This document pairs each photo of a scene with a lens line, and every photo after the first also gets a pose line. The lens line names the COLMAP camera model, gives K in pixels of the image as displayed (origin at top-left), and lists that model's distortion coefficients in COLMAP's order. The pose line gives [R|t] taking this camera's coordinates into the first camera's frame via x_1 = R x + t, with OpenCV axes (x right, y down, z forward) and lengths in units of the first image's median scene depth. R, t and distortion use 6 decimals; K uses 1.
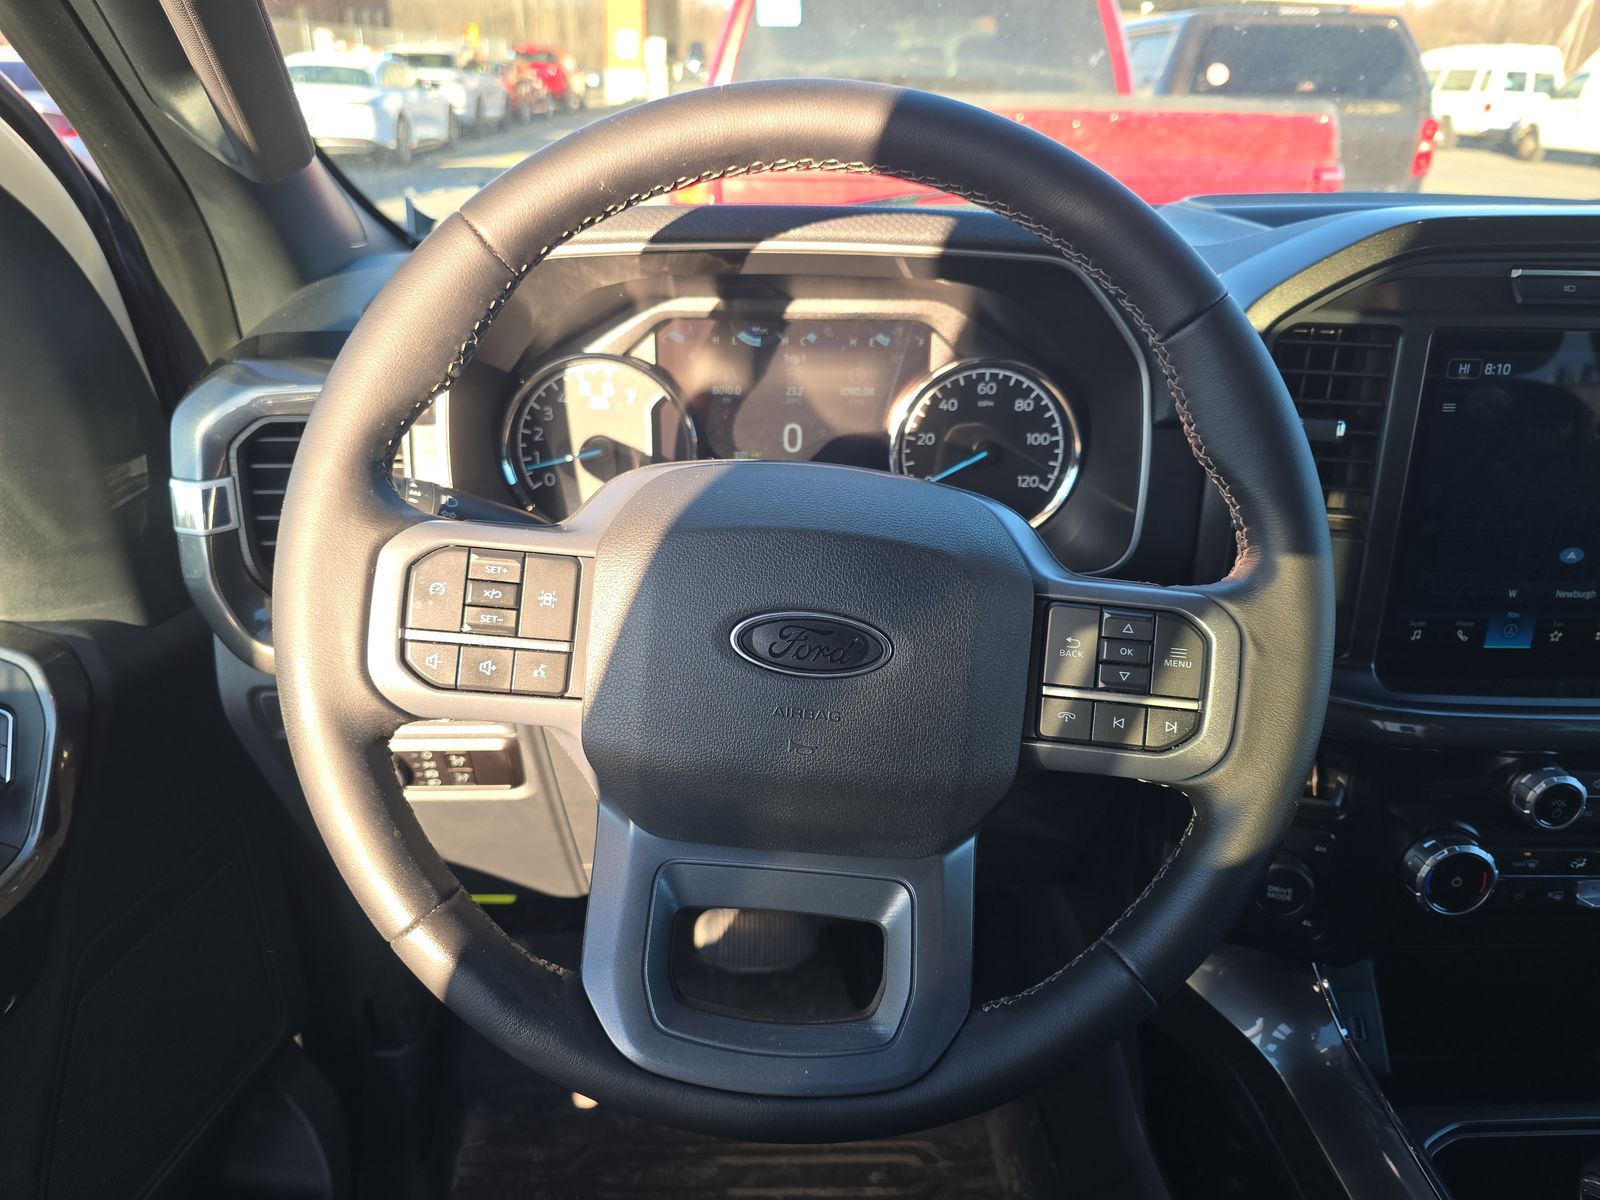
lens RADIAL K [[1062.1, 0, 795.7], [0, 1062.1, 609.7], [0, 0, 1]] dist [-0.009458, -0.003811]
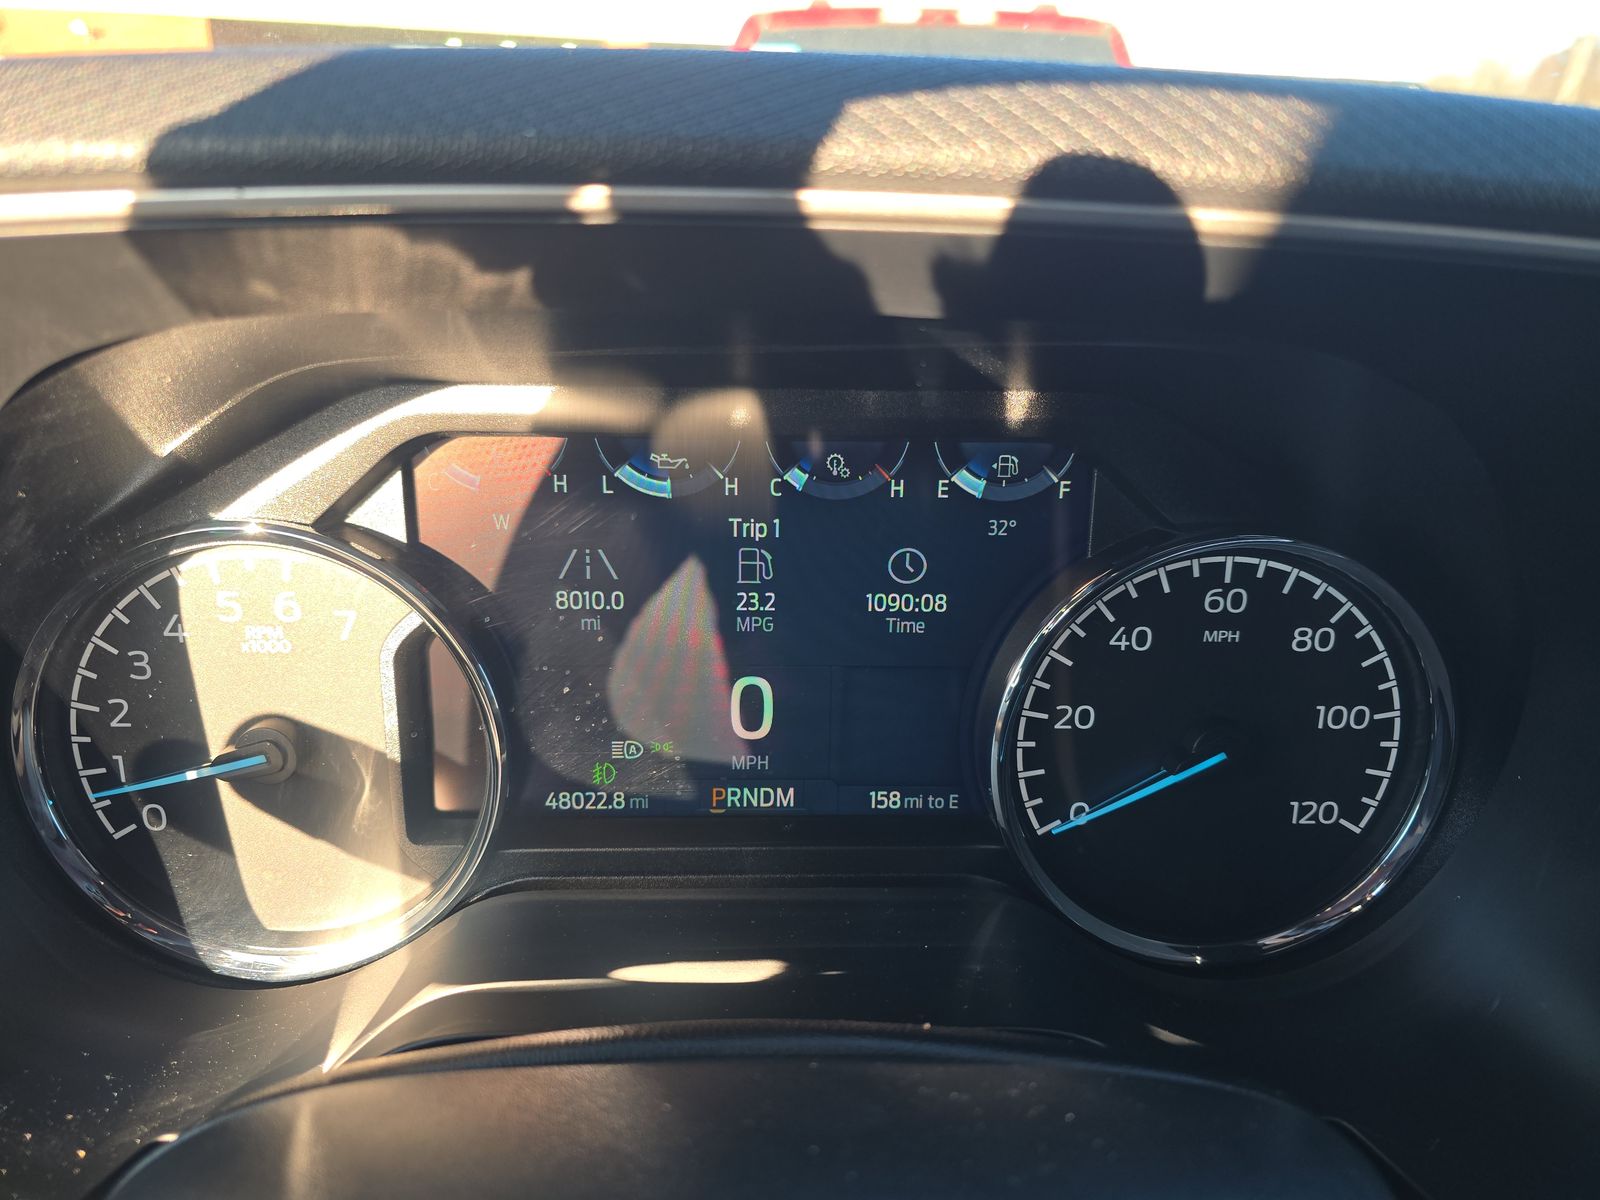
lens RADIAL K [[1062.1, 0, 802.9], [0, 1062.1, 592.8], [0, 0, 1]] dist [-0.009458, -0.003811]
pose [[0.999947, -0.000546, 0.010262, 0.013250], [0.001335, 0.997027, -0.077040, -0.180439], [-0.010189, 0.077050, 0.996975, 0.594922]]
